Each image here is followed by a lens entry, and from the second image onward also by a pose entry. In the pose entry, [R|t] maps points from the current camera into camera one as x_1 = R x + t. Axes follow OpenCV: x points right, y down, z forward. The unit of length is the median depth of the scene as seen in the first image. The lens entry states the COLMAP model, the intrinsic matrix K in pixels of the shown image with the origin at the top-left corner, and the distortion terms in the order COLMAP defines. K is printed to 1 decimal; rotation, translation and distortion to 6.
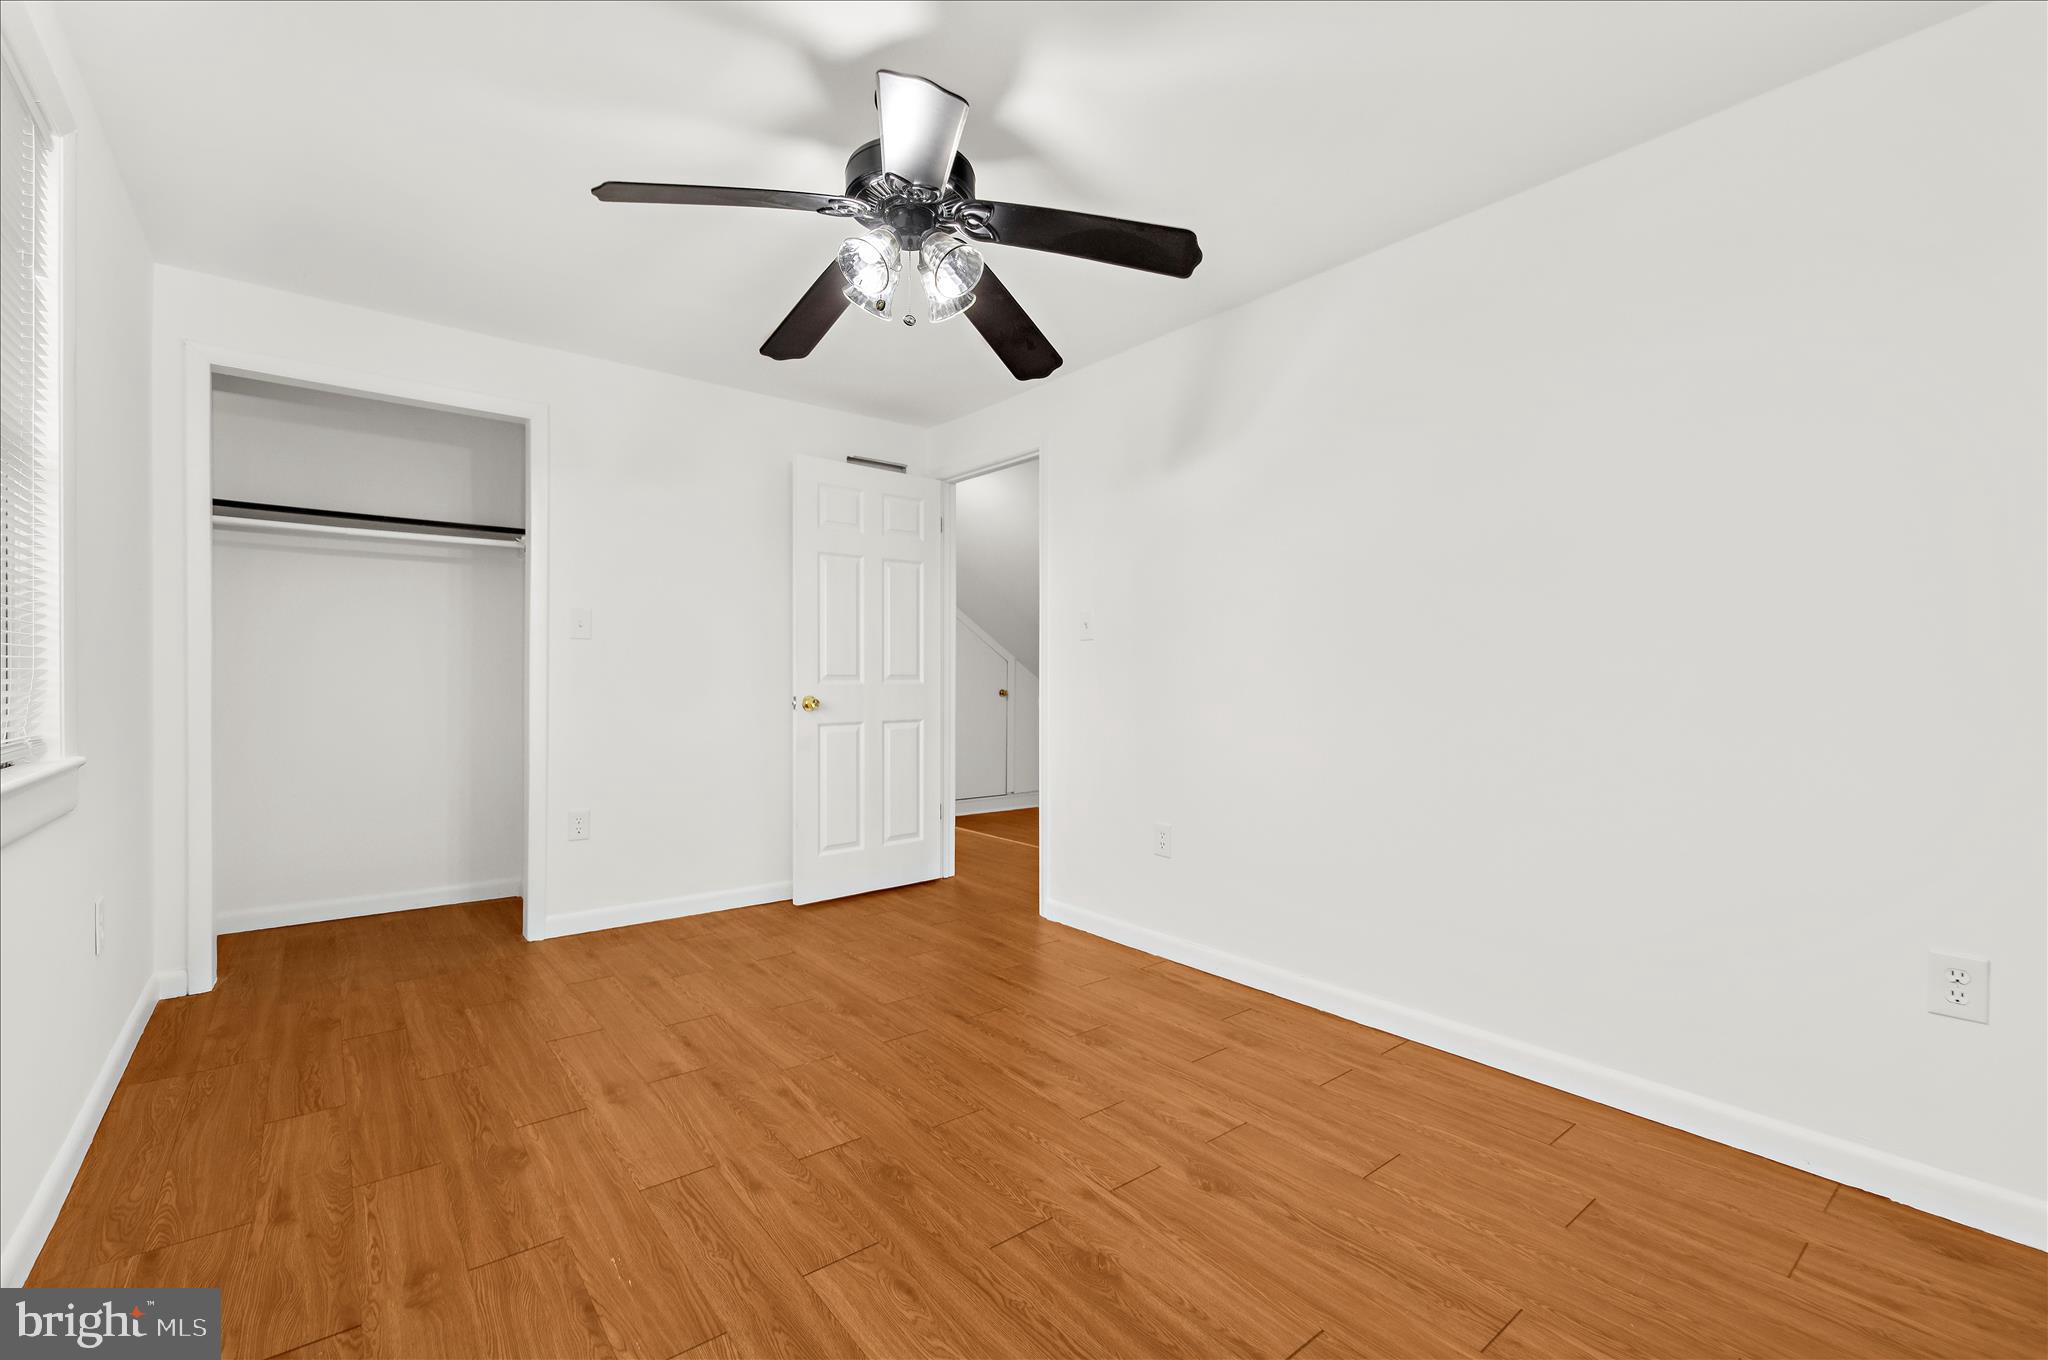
lens RADIAL K [[868.5, 0, 1015.2], [0, 868.5, 680.9], [0, 0, 1]] dist [-0.001024, 0.000043]
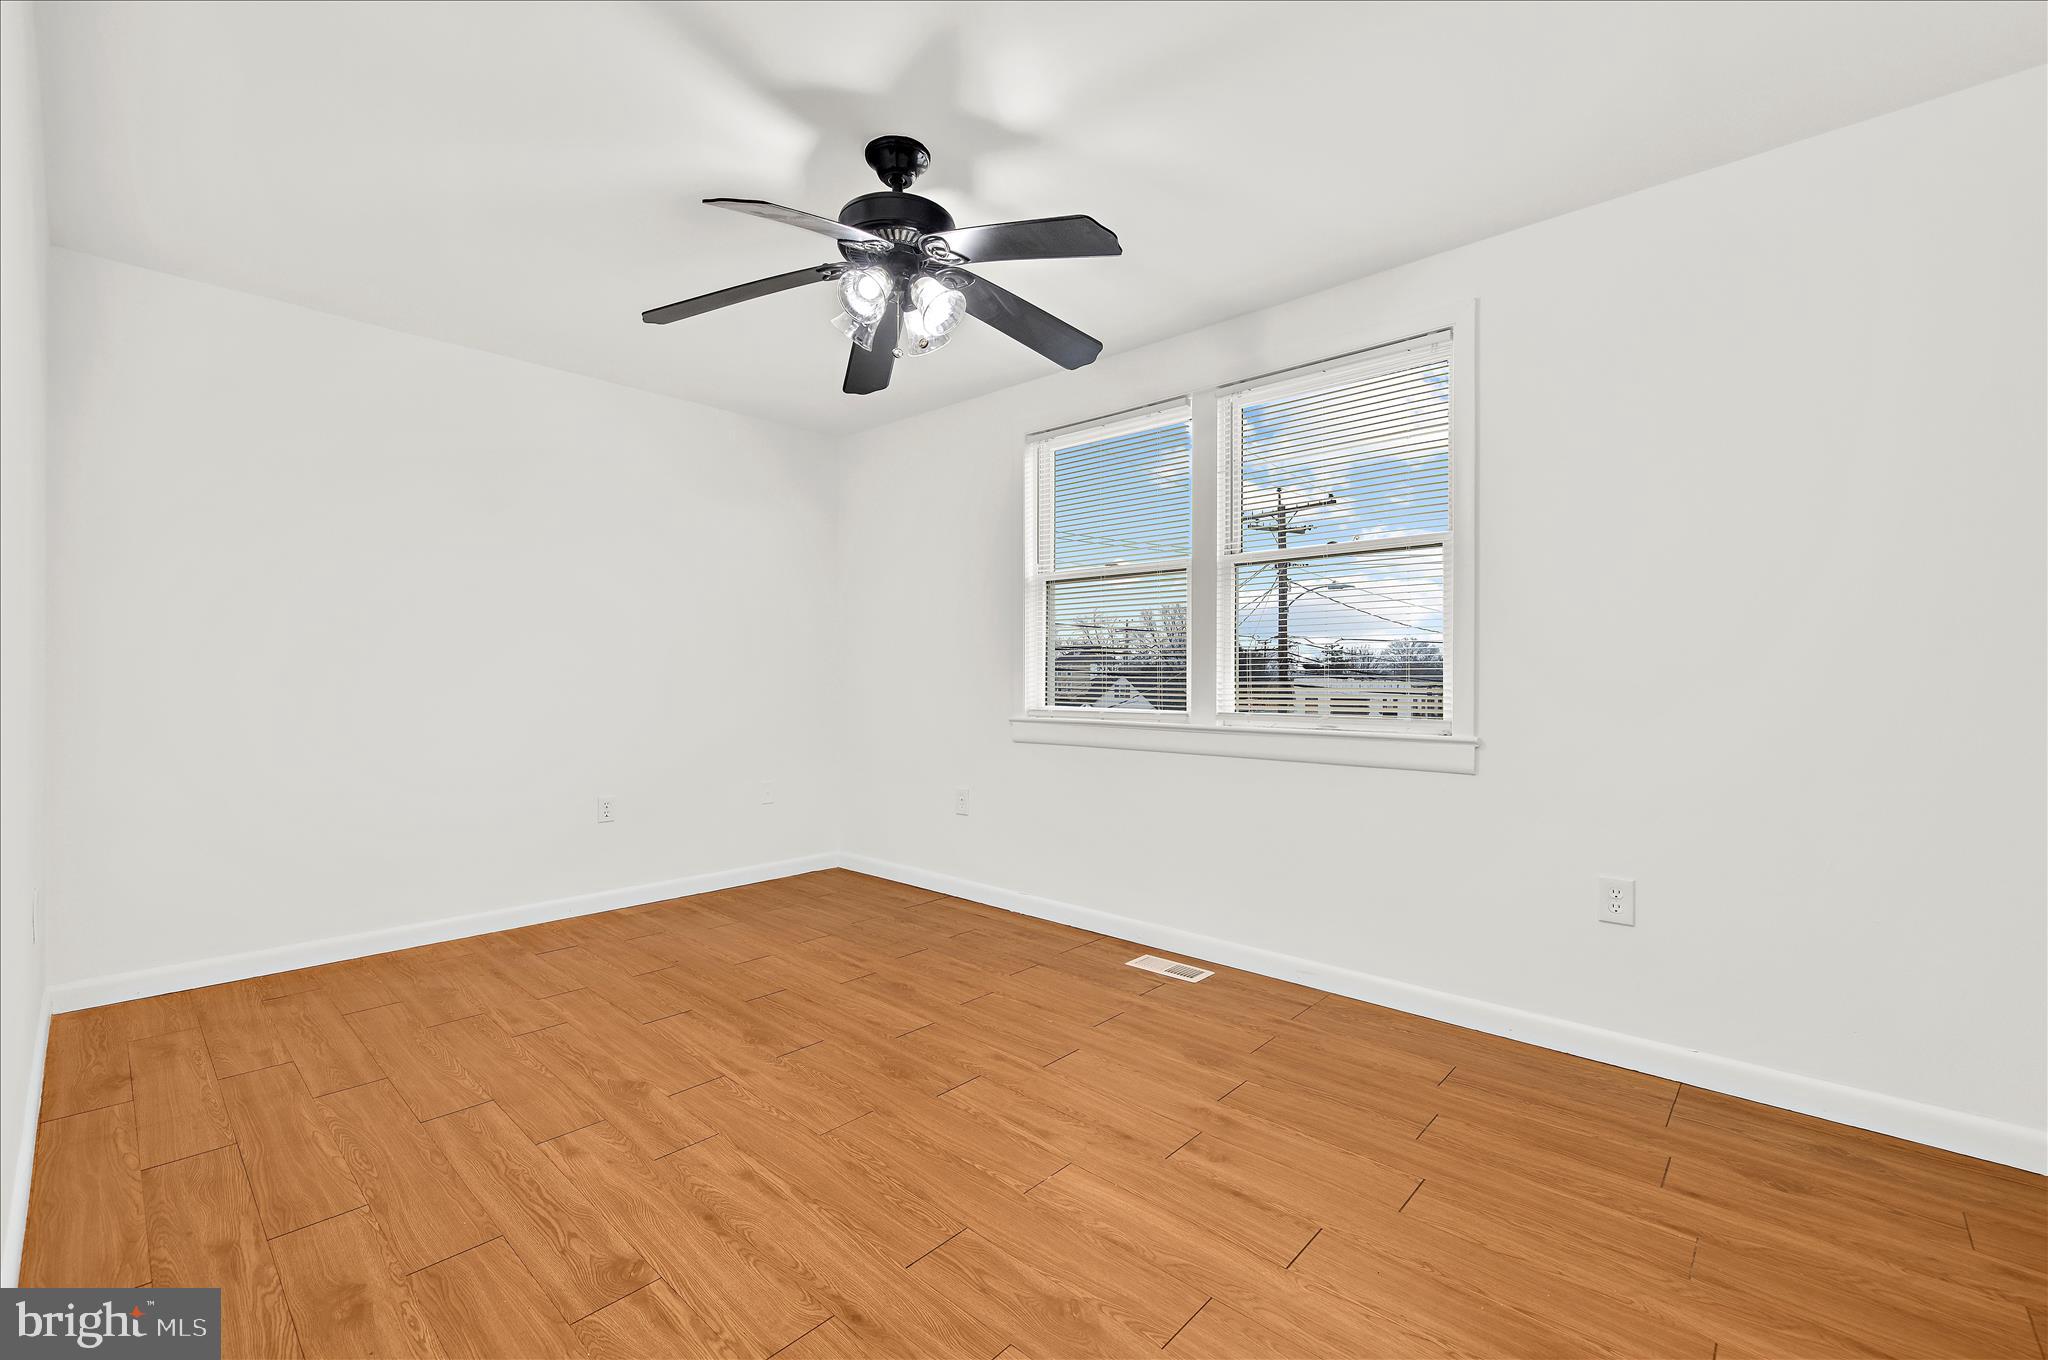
lens RADIAL K [[868.5, 0, 1015.2], [0, 868.5, 680.9], [0, 0, 1]] dist [-0.001024, 0.000043]
pose [[-0.989076, -0.008669, -0.147154, -0.106010], [-0.009513, 0.999942, 0.005033, -0.005288], [0.147102, 0.006378, -0.989101, 2.029960]]
